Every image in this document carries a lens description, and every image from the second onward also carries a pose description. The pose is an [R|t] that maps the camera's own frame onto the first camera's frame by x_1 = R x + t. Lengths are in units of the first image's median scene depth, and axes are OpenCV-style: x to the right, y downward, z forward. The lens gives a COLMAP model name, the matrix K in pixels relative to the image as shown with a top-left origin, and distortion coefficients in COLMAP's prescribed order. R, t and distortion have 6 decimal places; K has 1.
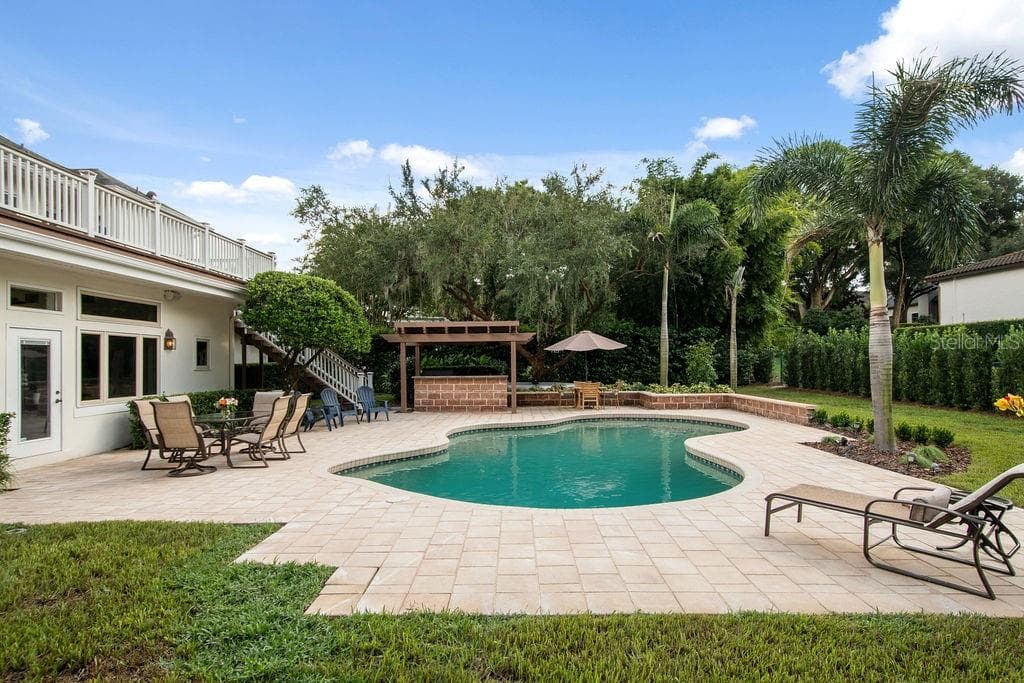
lens RADIAL K [[503.6, 0, 519.4], [0, 503.6, 342.3], [0, 0, 1]] dist [0.002261, -0.000192]
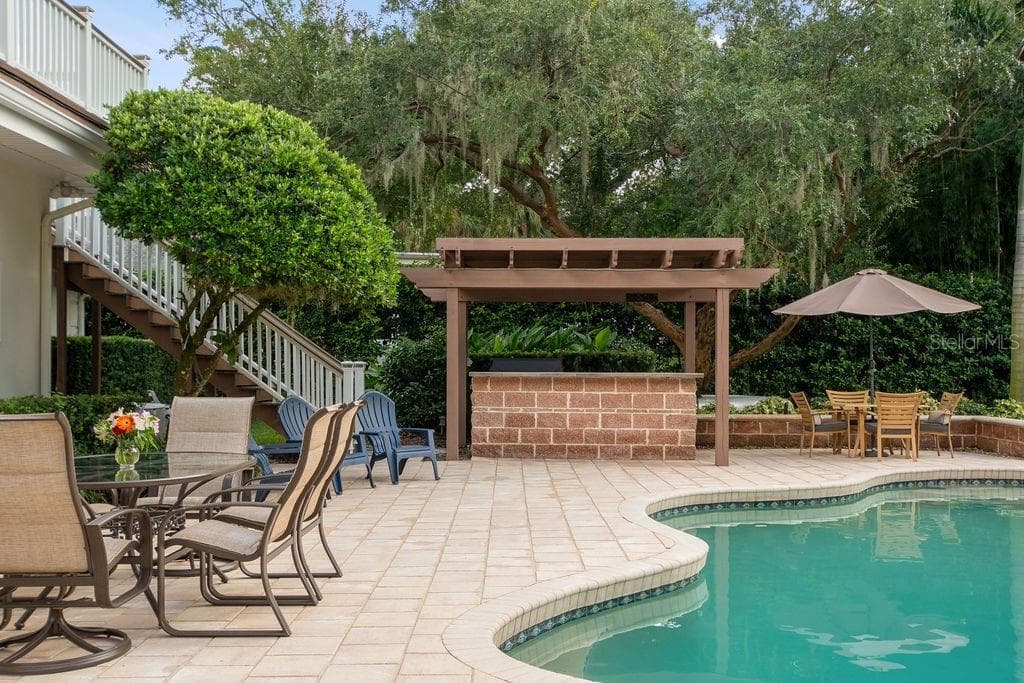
lens RADIAL K [[993.5, 0, 510.5], [0, 993.5, 345.5], [0, 0, 1]] dist [-0.005795, 0.000000]
pose [[0.999817, 0.013241, -0.013816, -0.170371], [-0.012905, 0.999627, 0.024080, 0.026399], [0.014130, -0.023897, 0.999615, 0.190949]]
